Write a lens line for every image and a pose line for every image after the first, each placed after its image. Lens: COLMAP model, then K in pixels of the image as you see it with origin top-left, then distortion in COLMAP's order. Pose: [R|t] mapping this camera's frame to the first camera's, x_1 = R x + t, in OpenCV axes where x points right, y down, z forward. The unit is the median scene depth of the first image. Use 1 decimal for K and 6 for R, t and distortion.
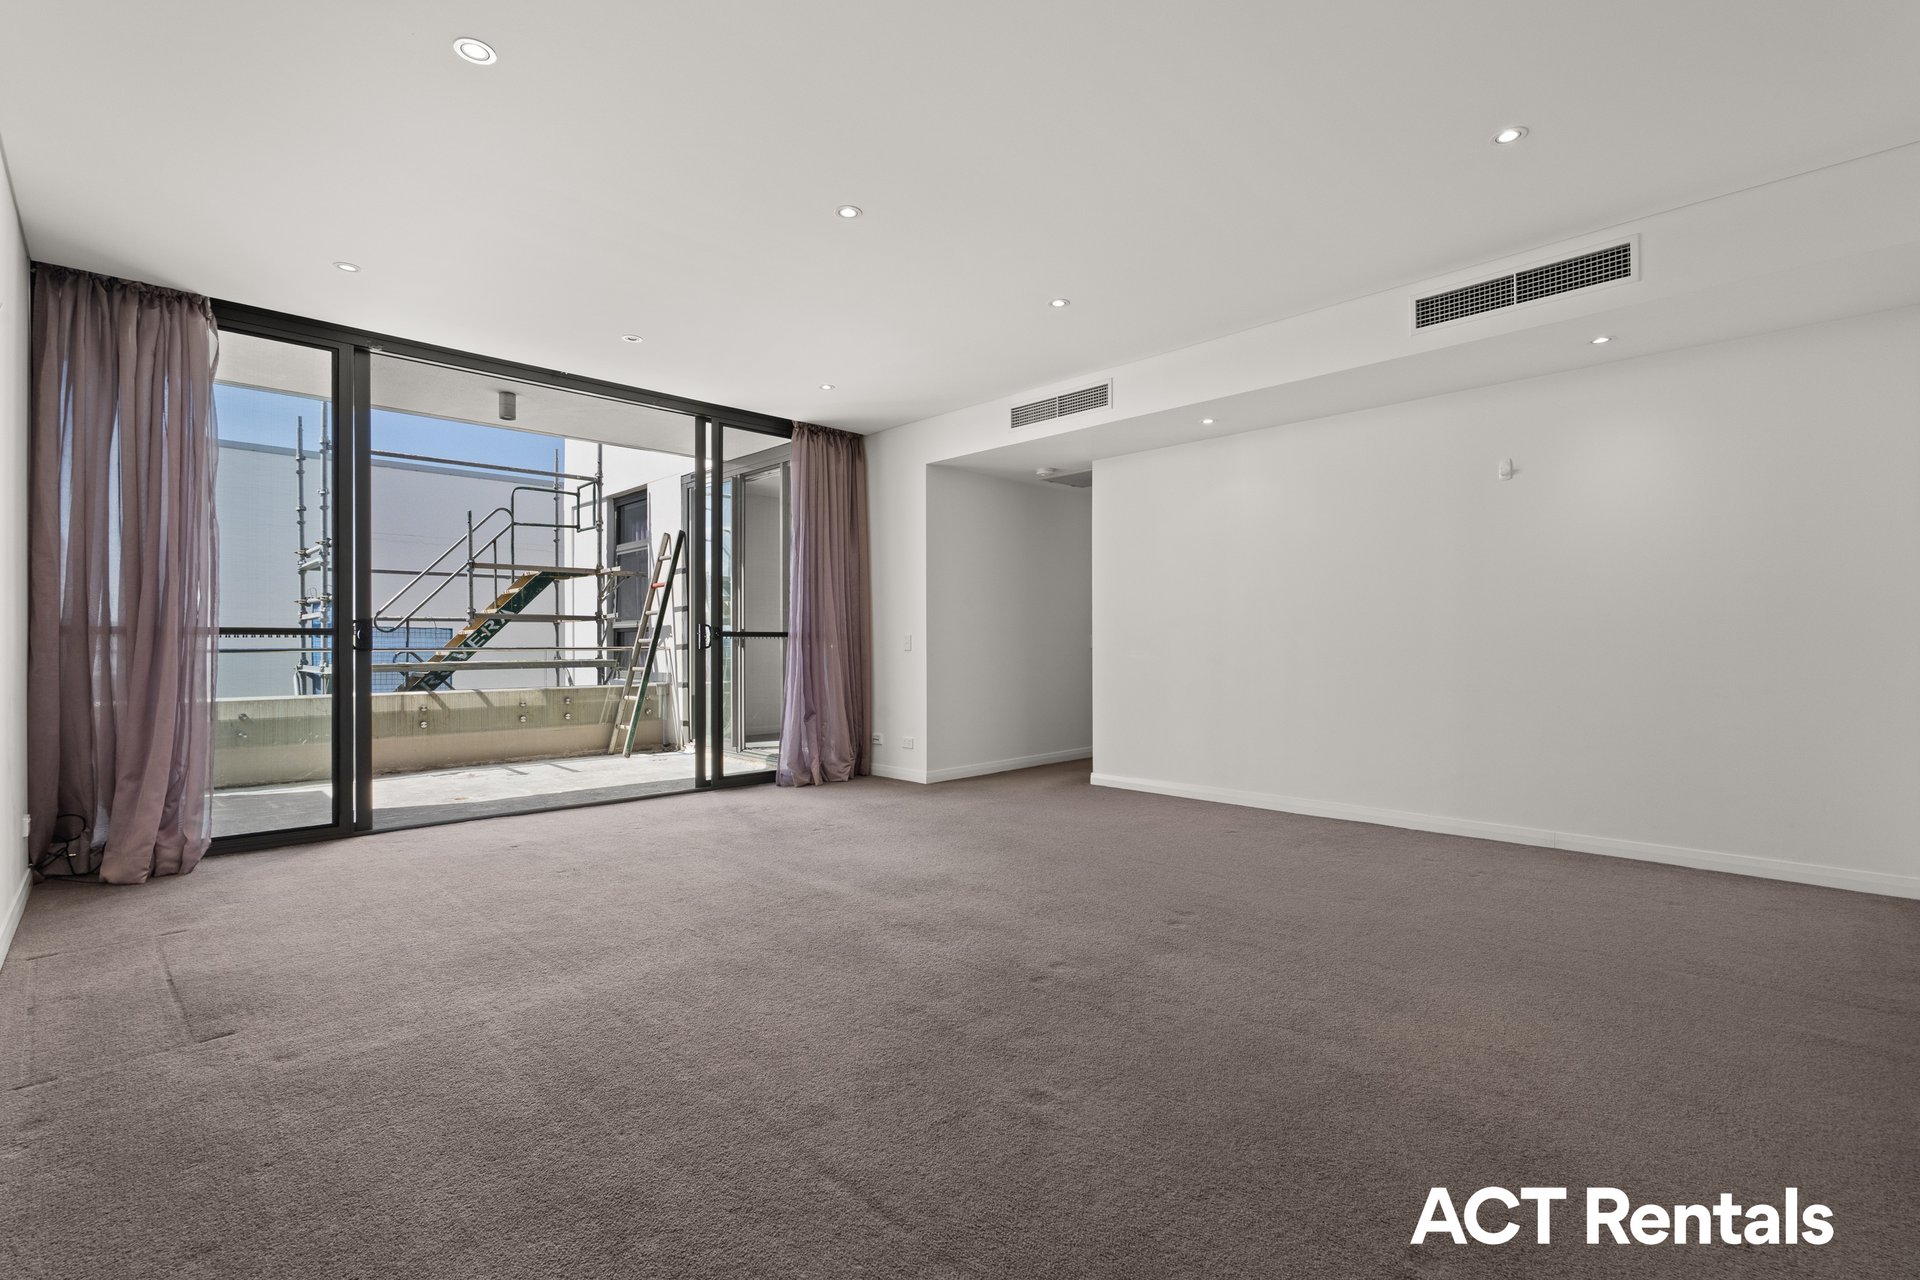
lens RADIAL K [[880.3, 0, 953.3], [0, 880.3, 635.6], [0, 0, 1]] dist [-0.000732, -0.000100]
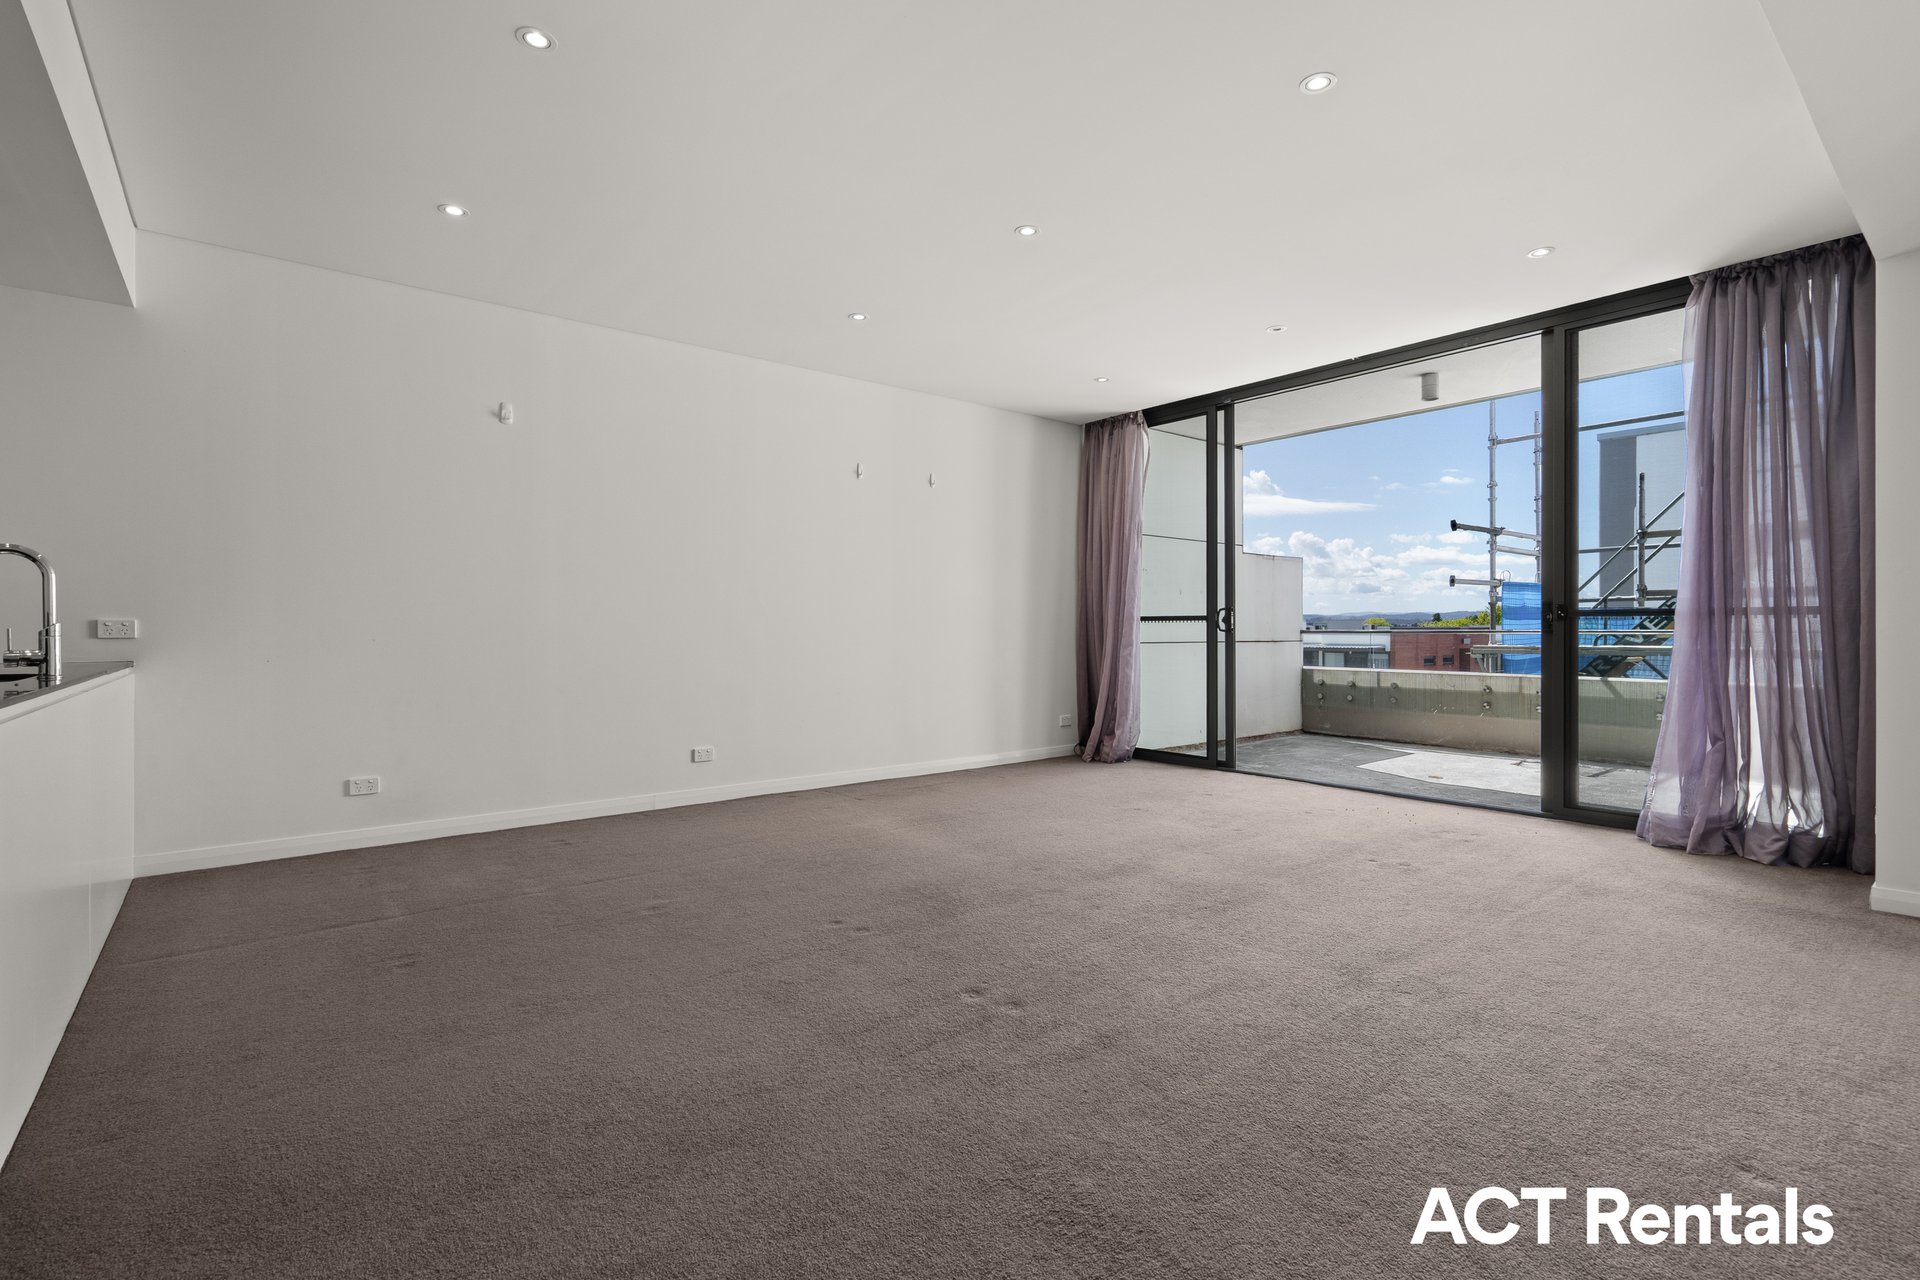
lens RADIAL K [[880.3, 0, 953.3], [0, 880.3, 635.6], [0, 0, 1]] dist [-0.000732, -0.000100]
pose [[-0.098696, 0.010585, -0.995061, 0.437186], [0.011548, 0.999888, 0.009491, 0.003291], [0.995051, -0.010554, -0.098808, 0.456744]]
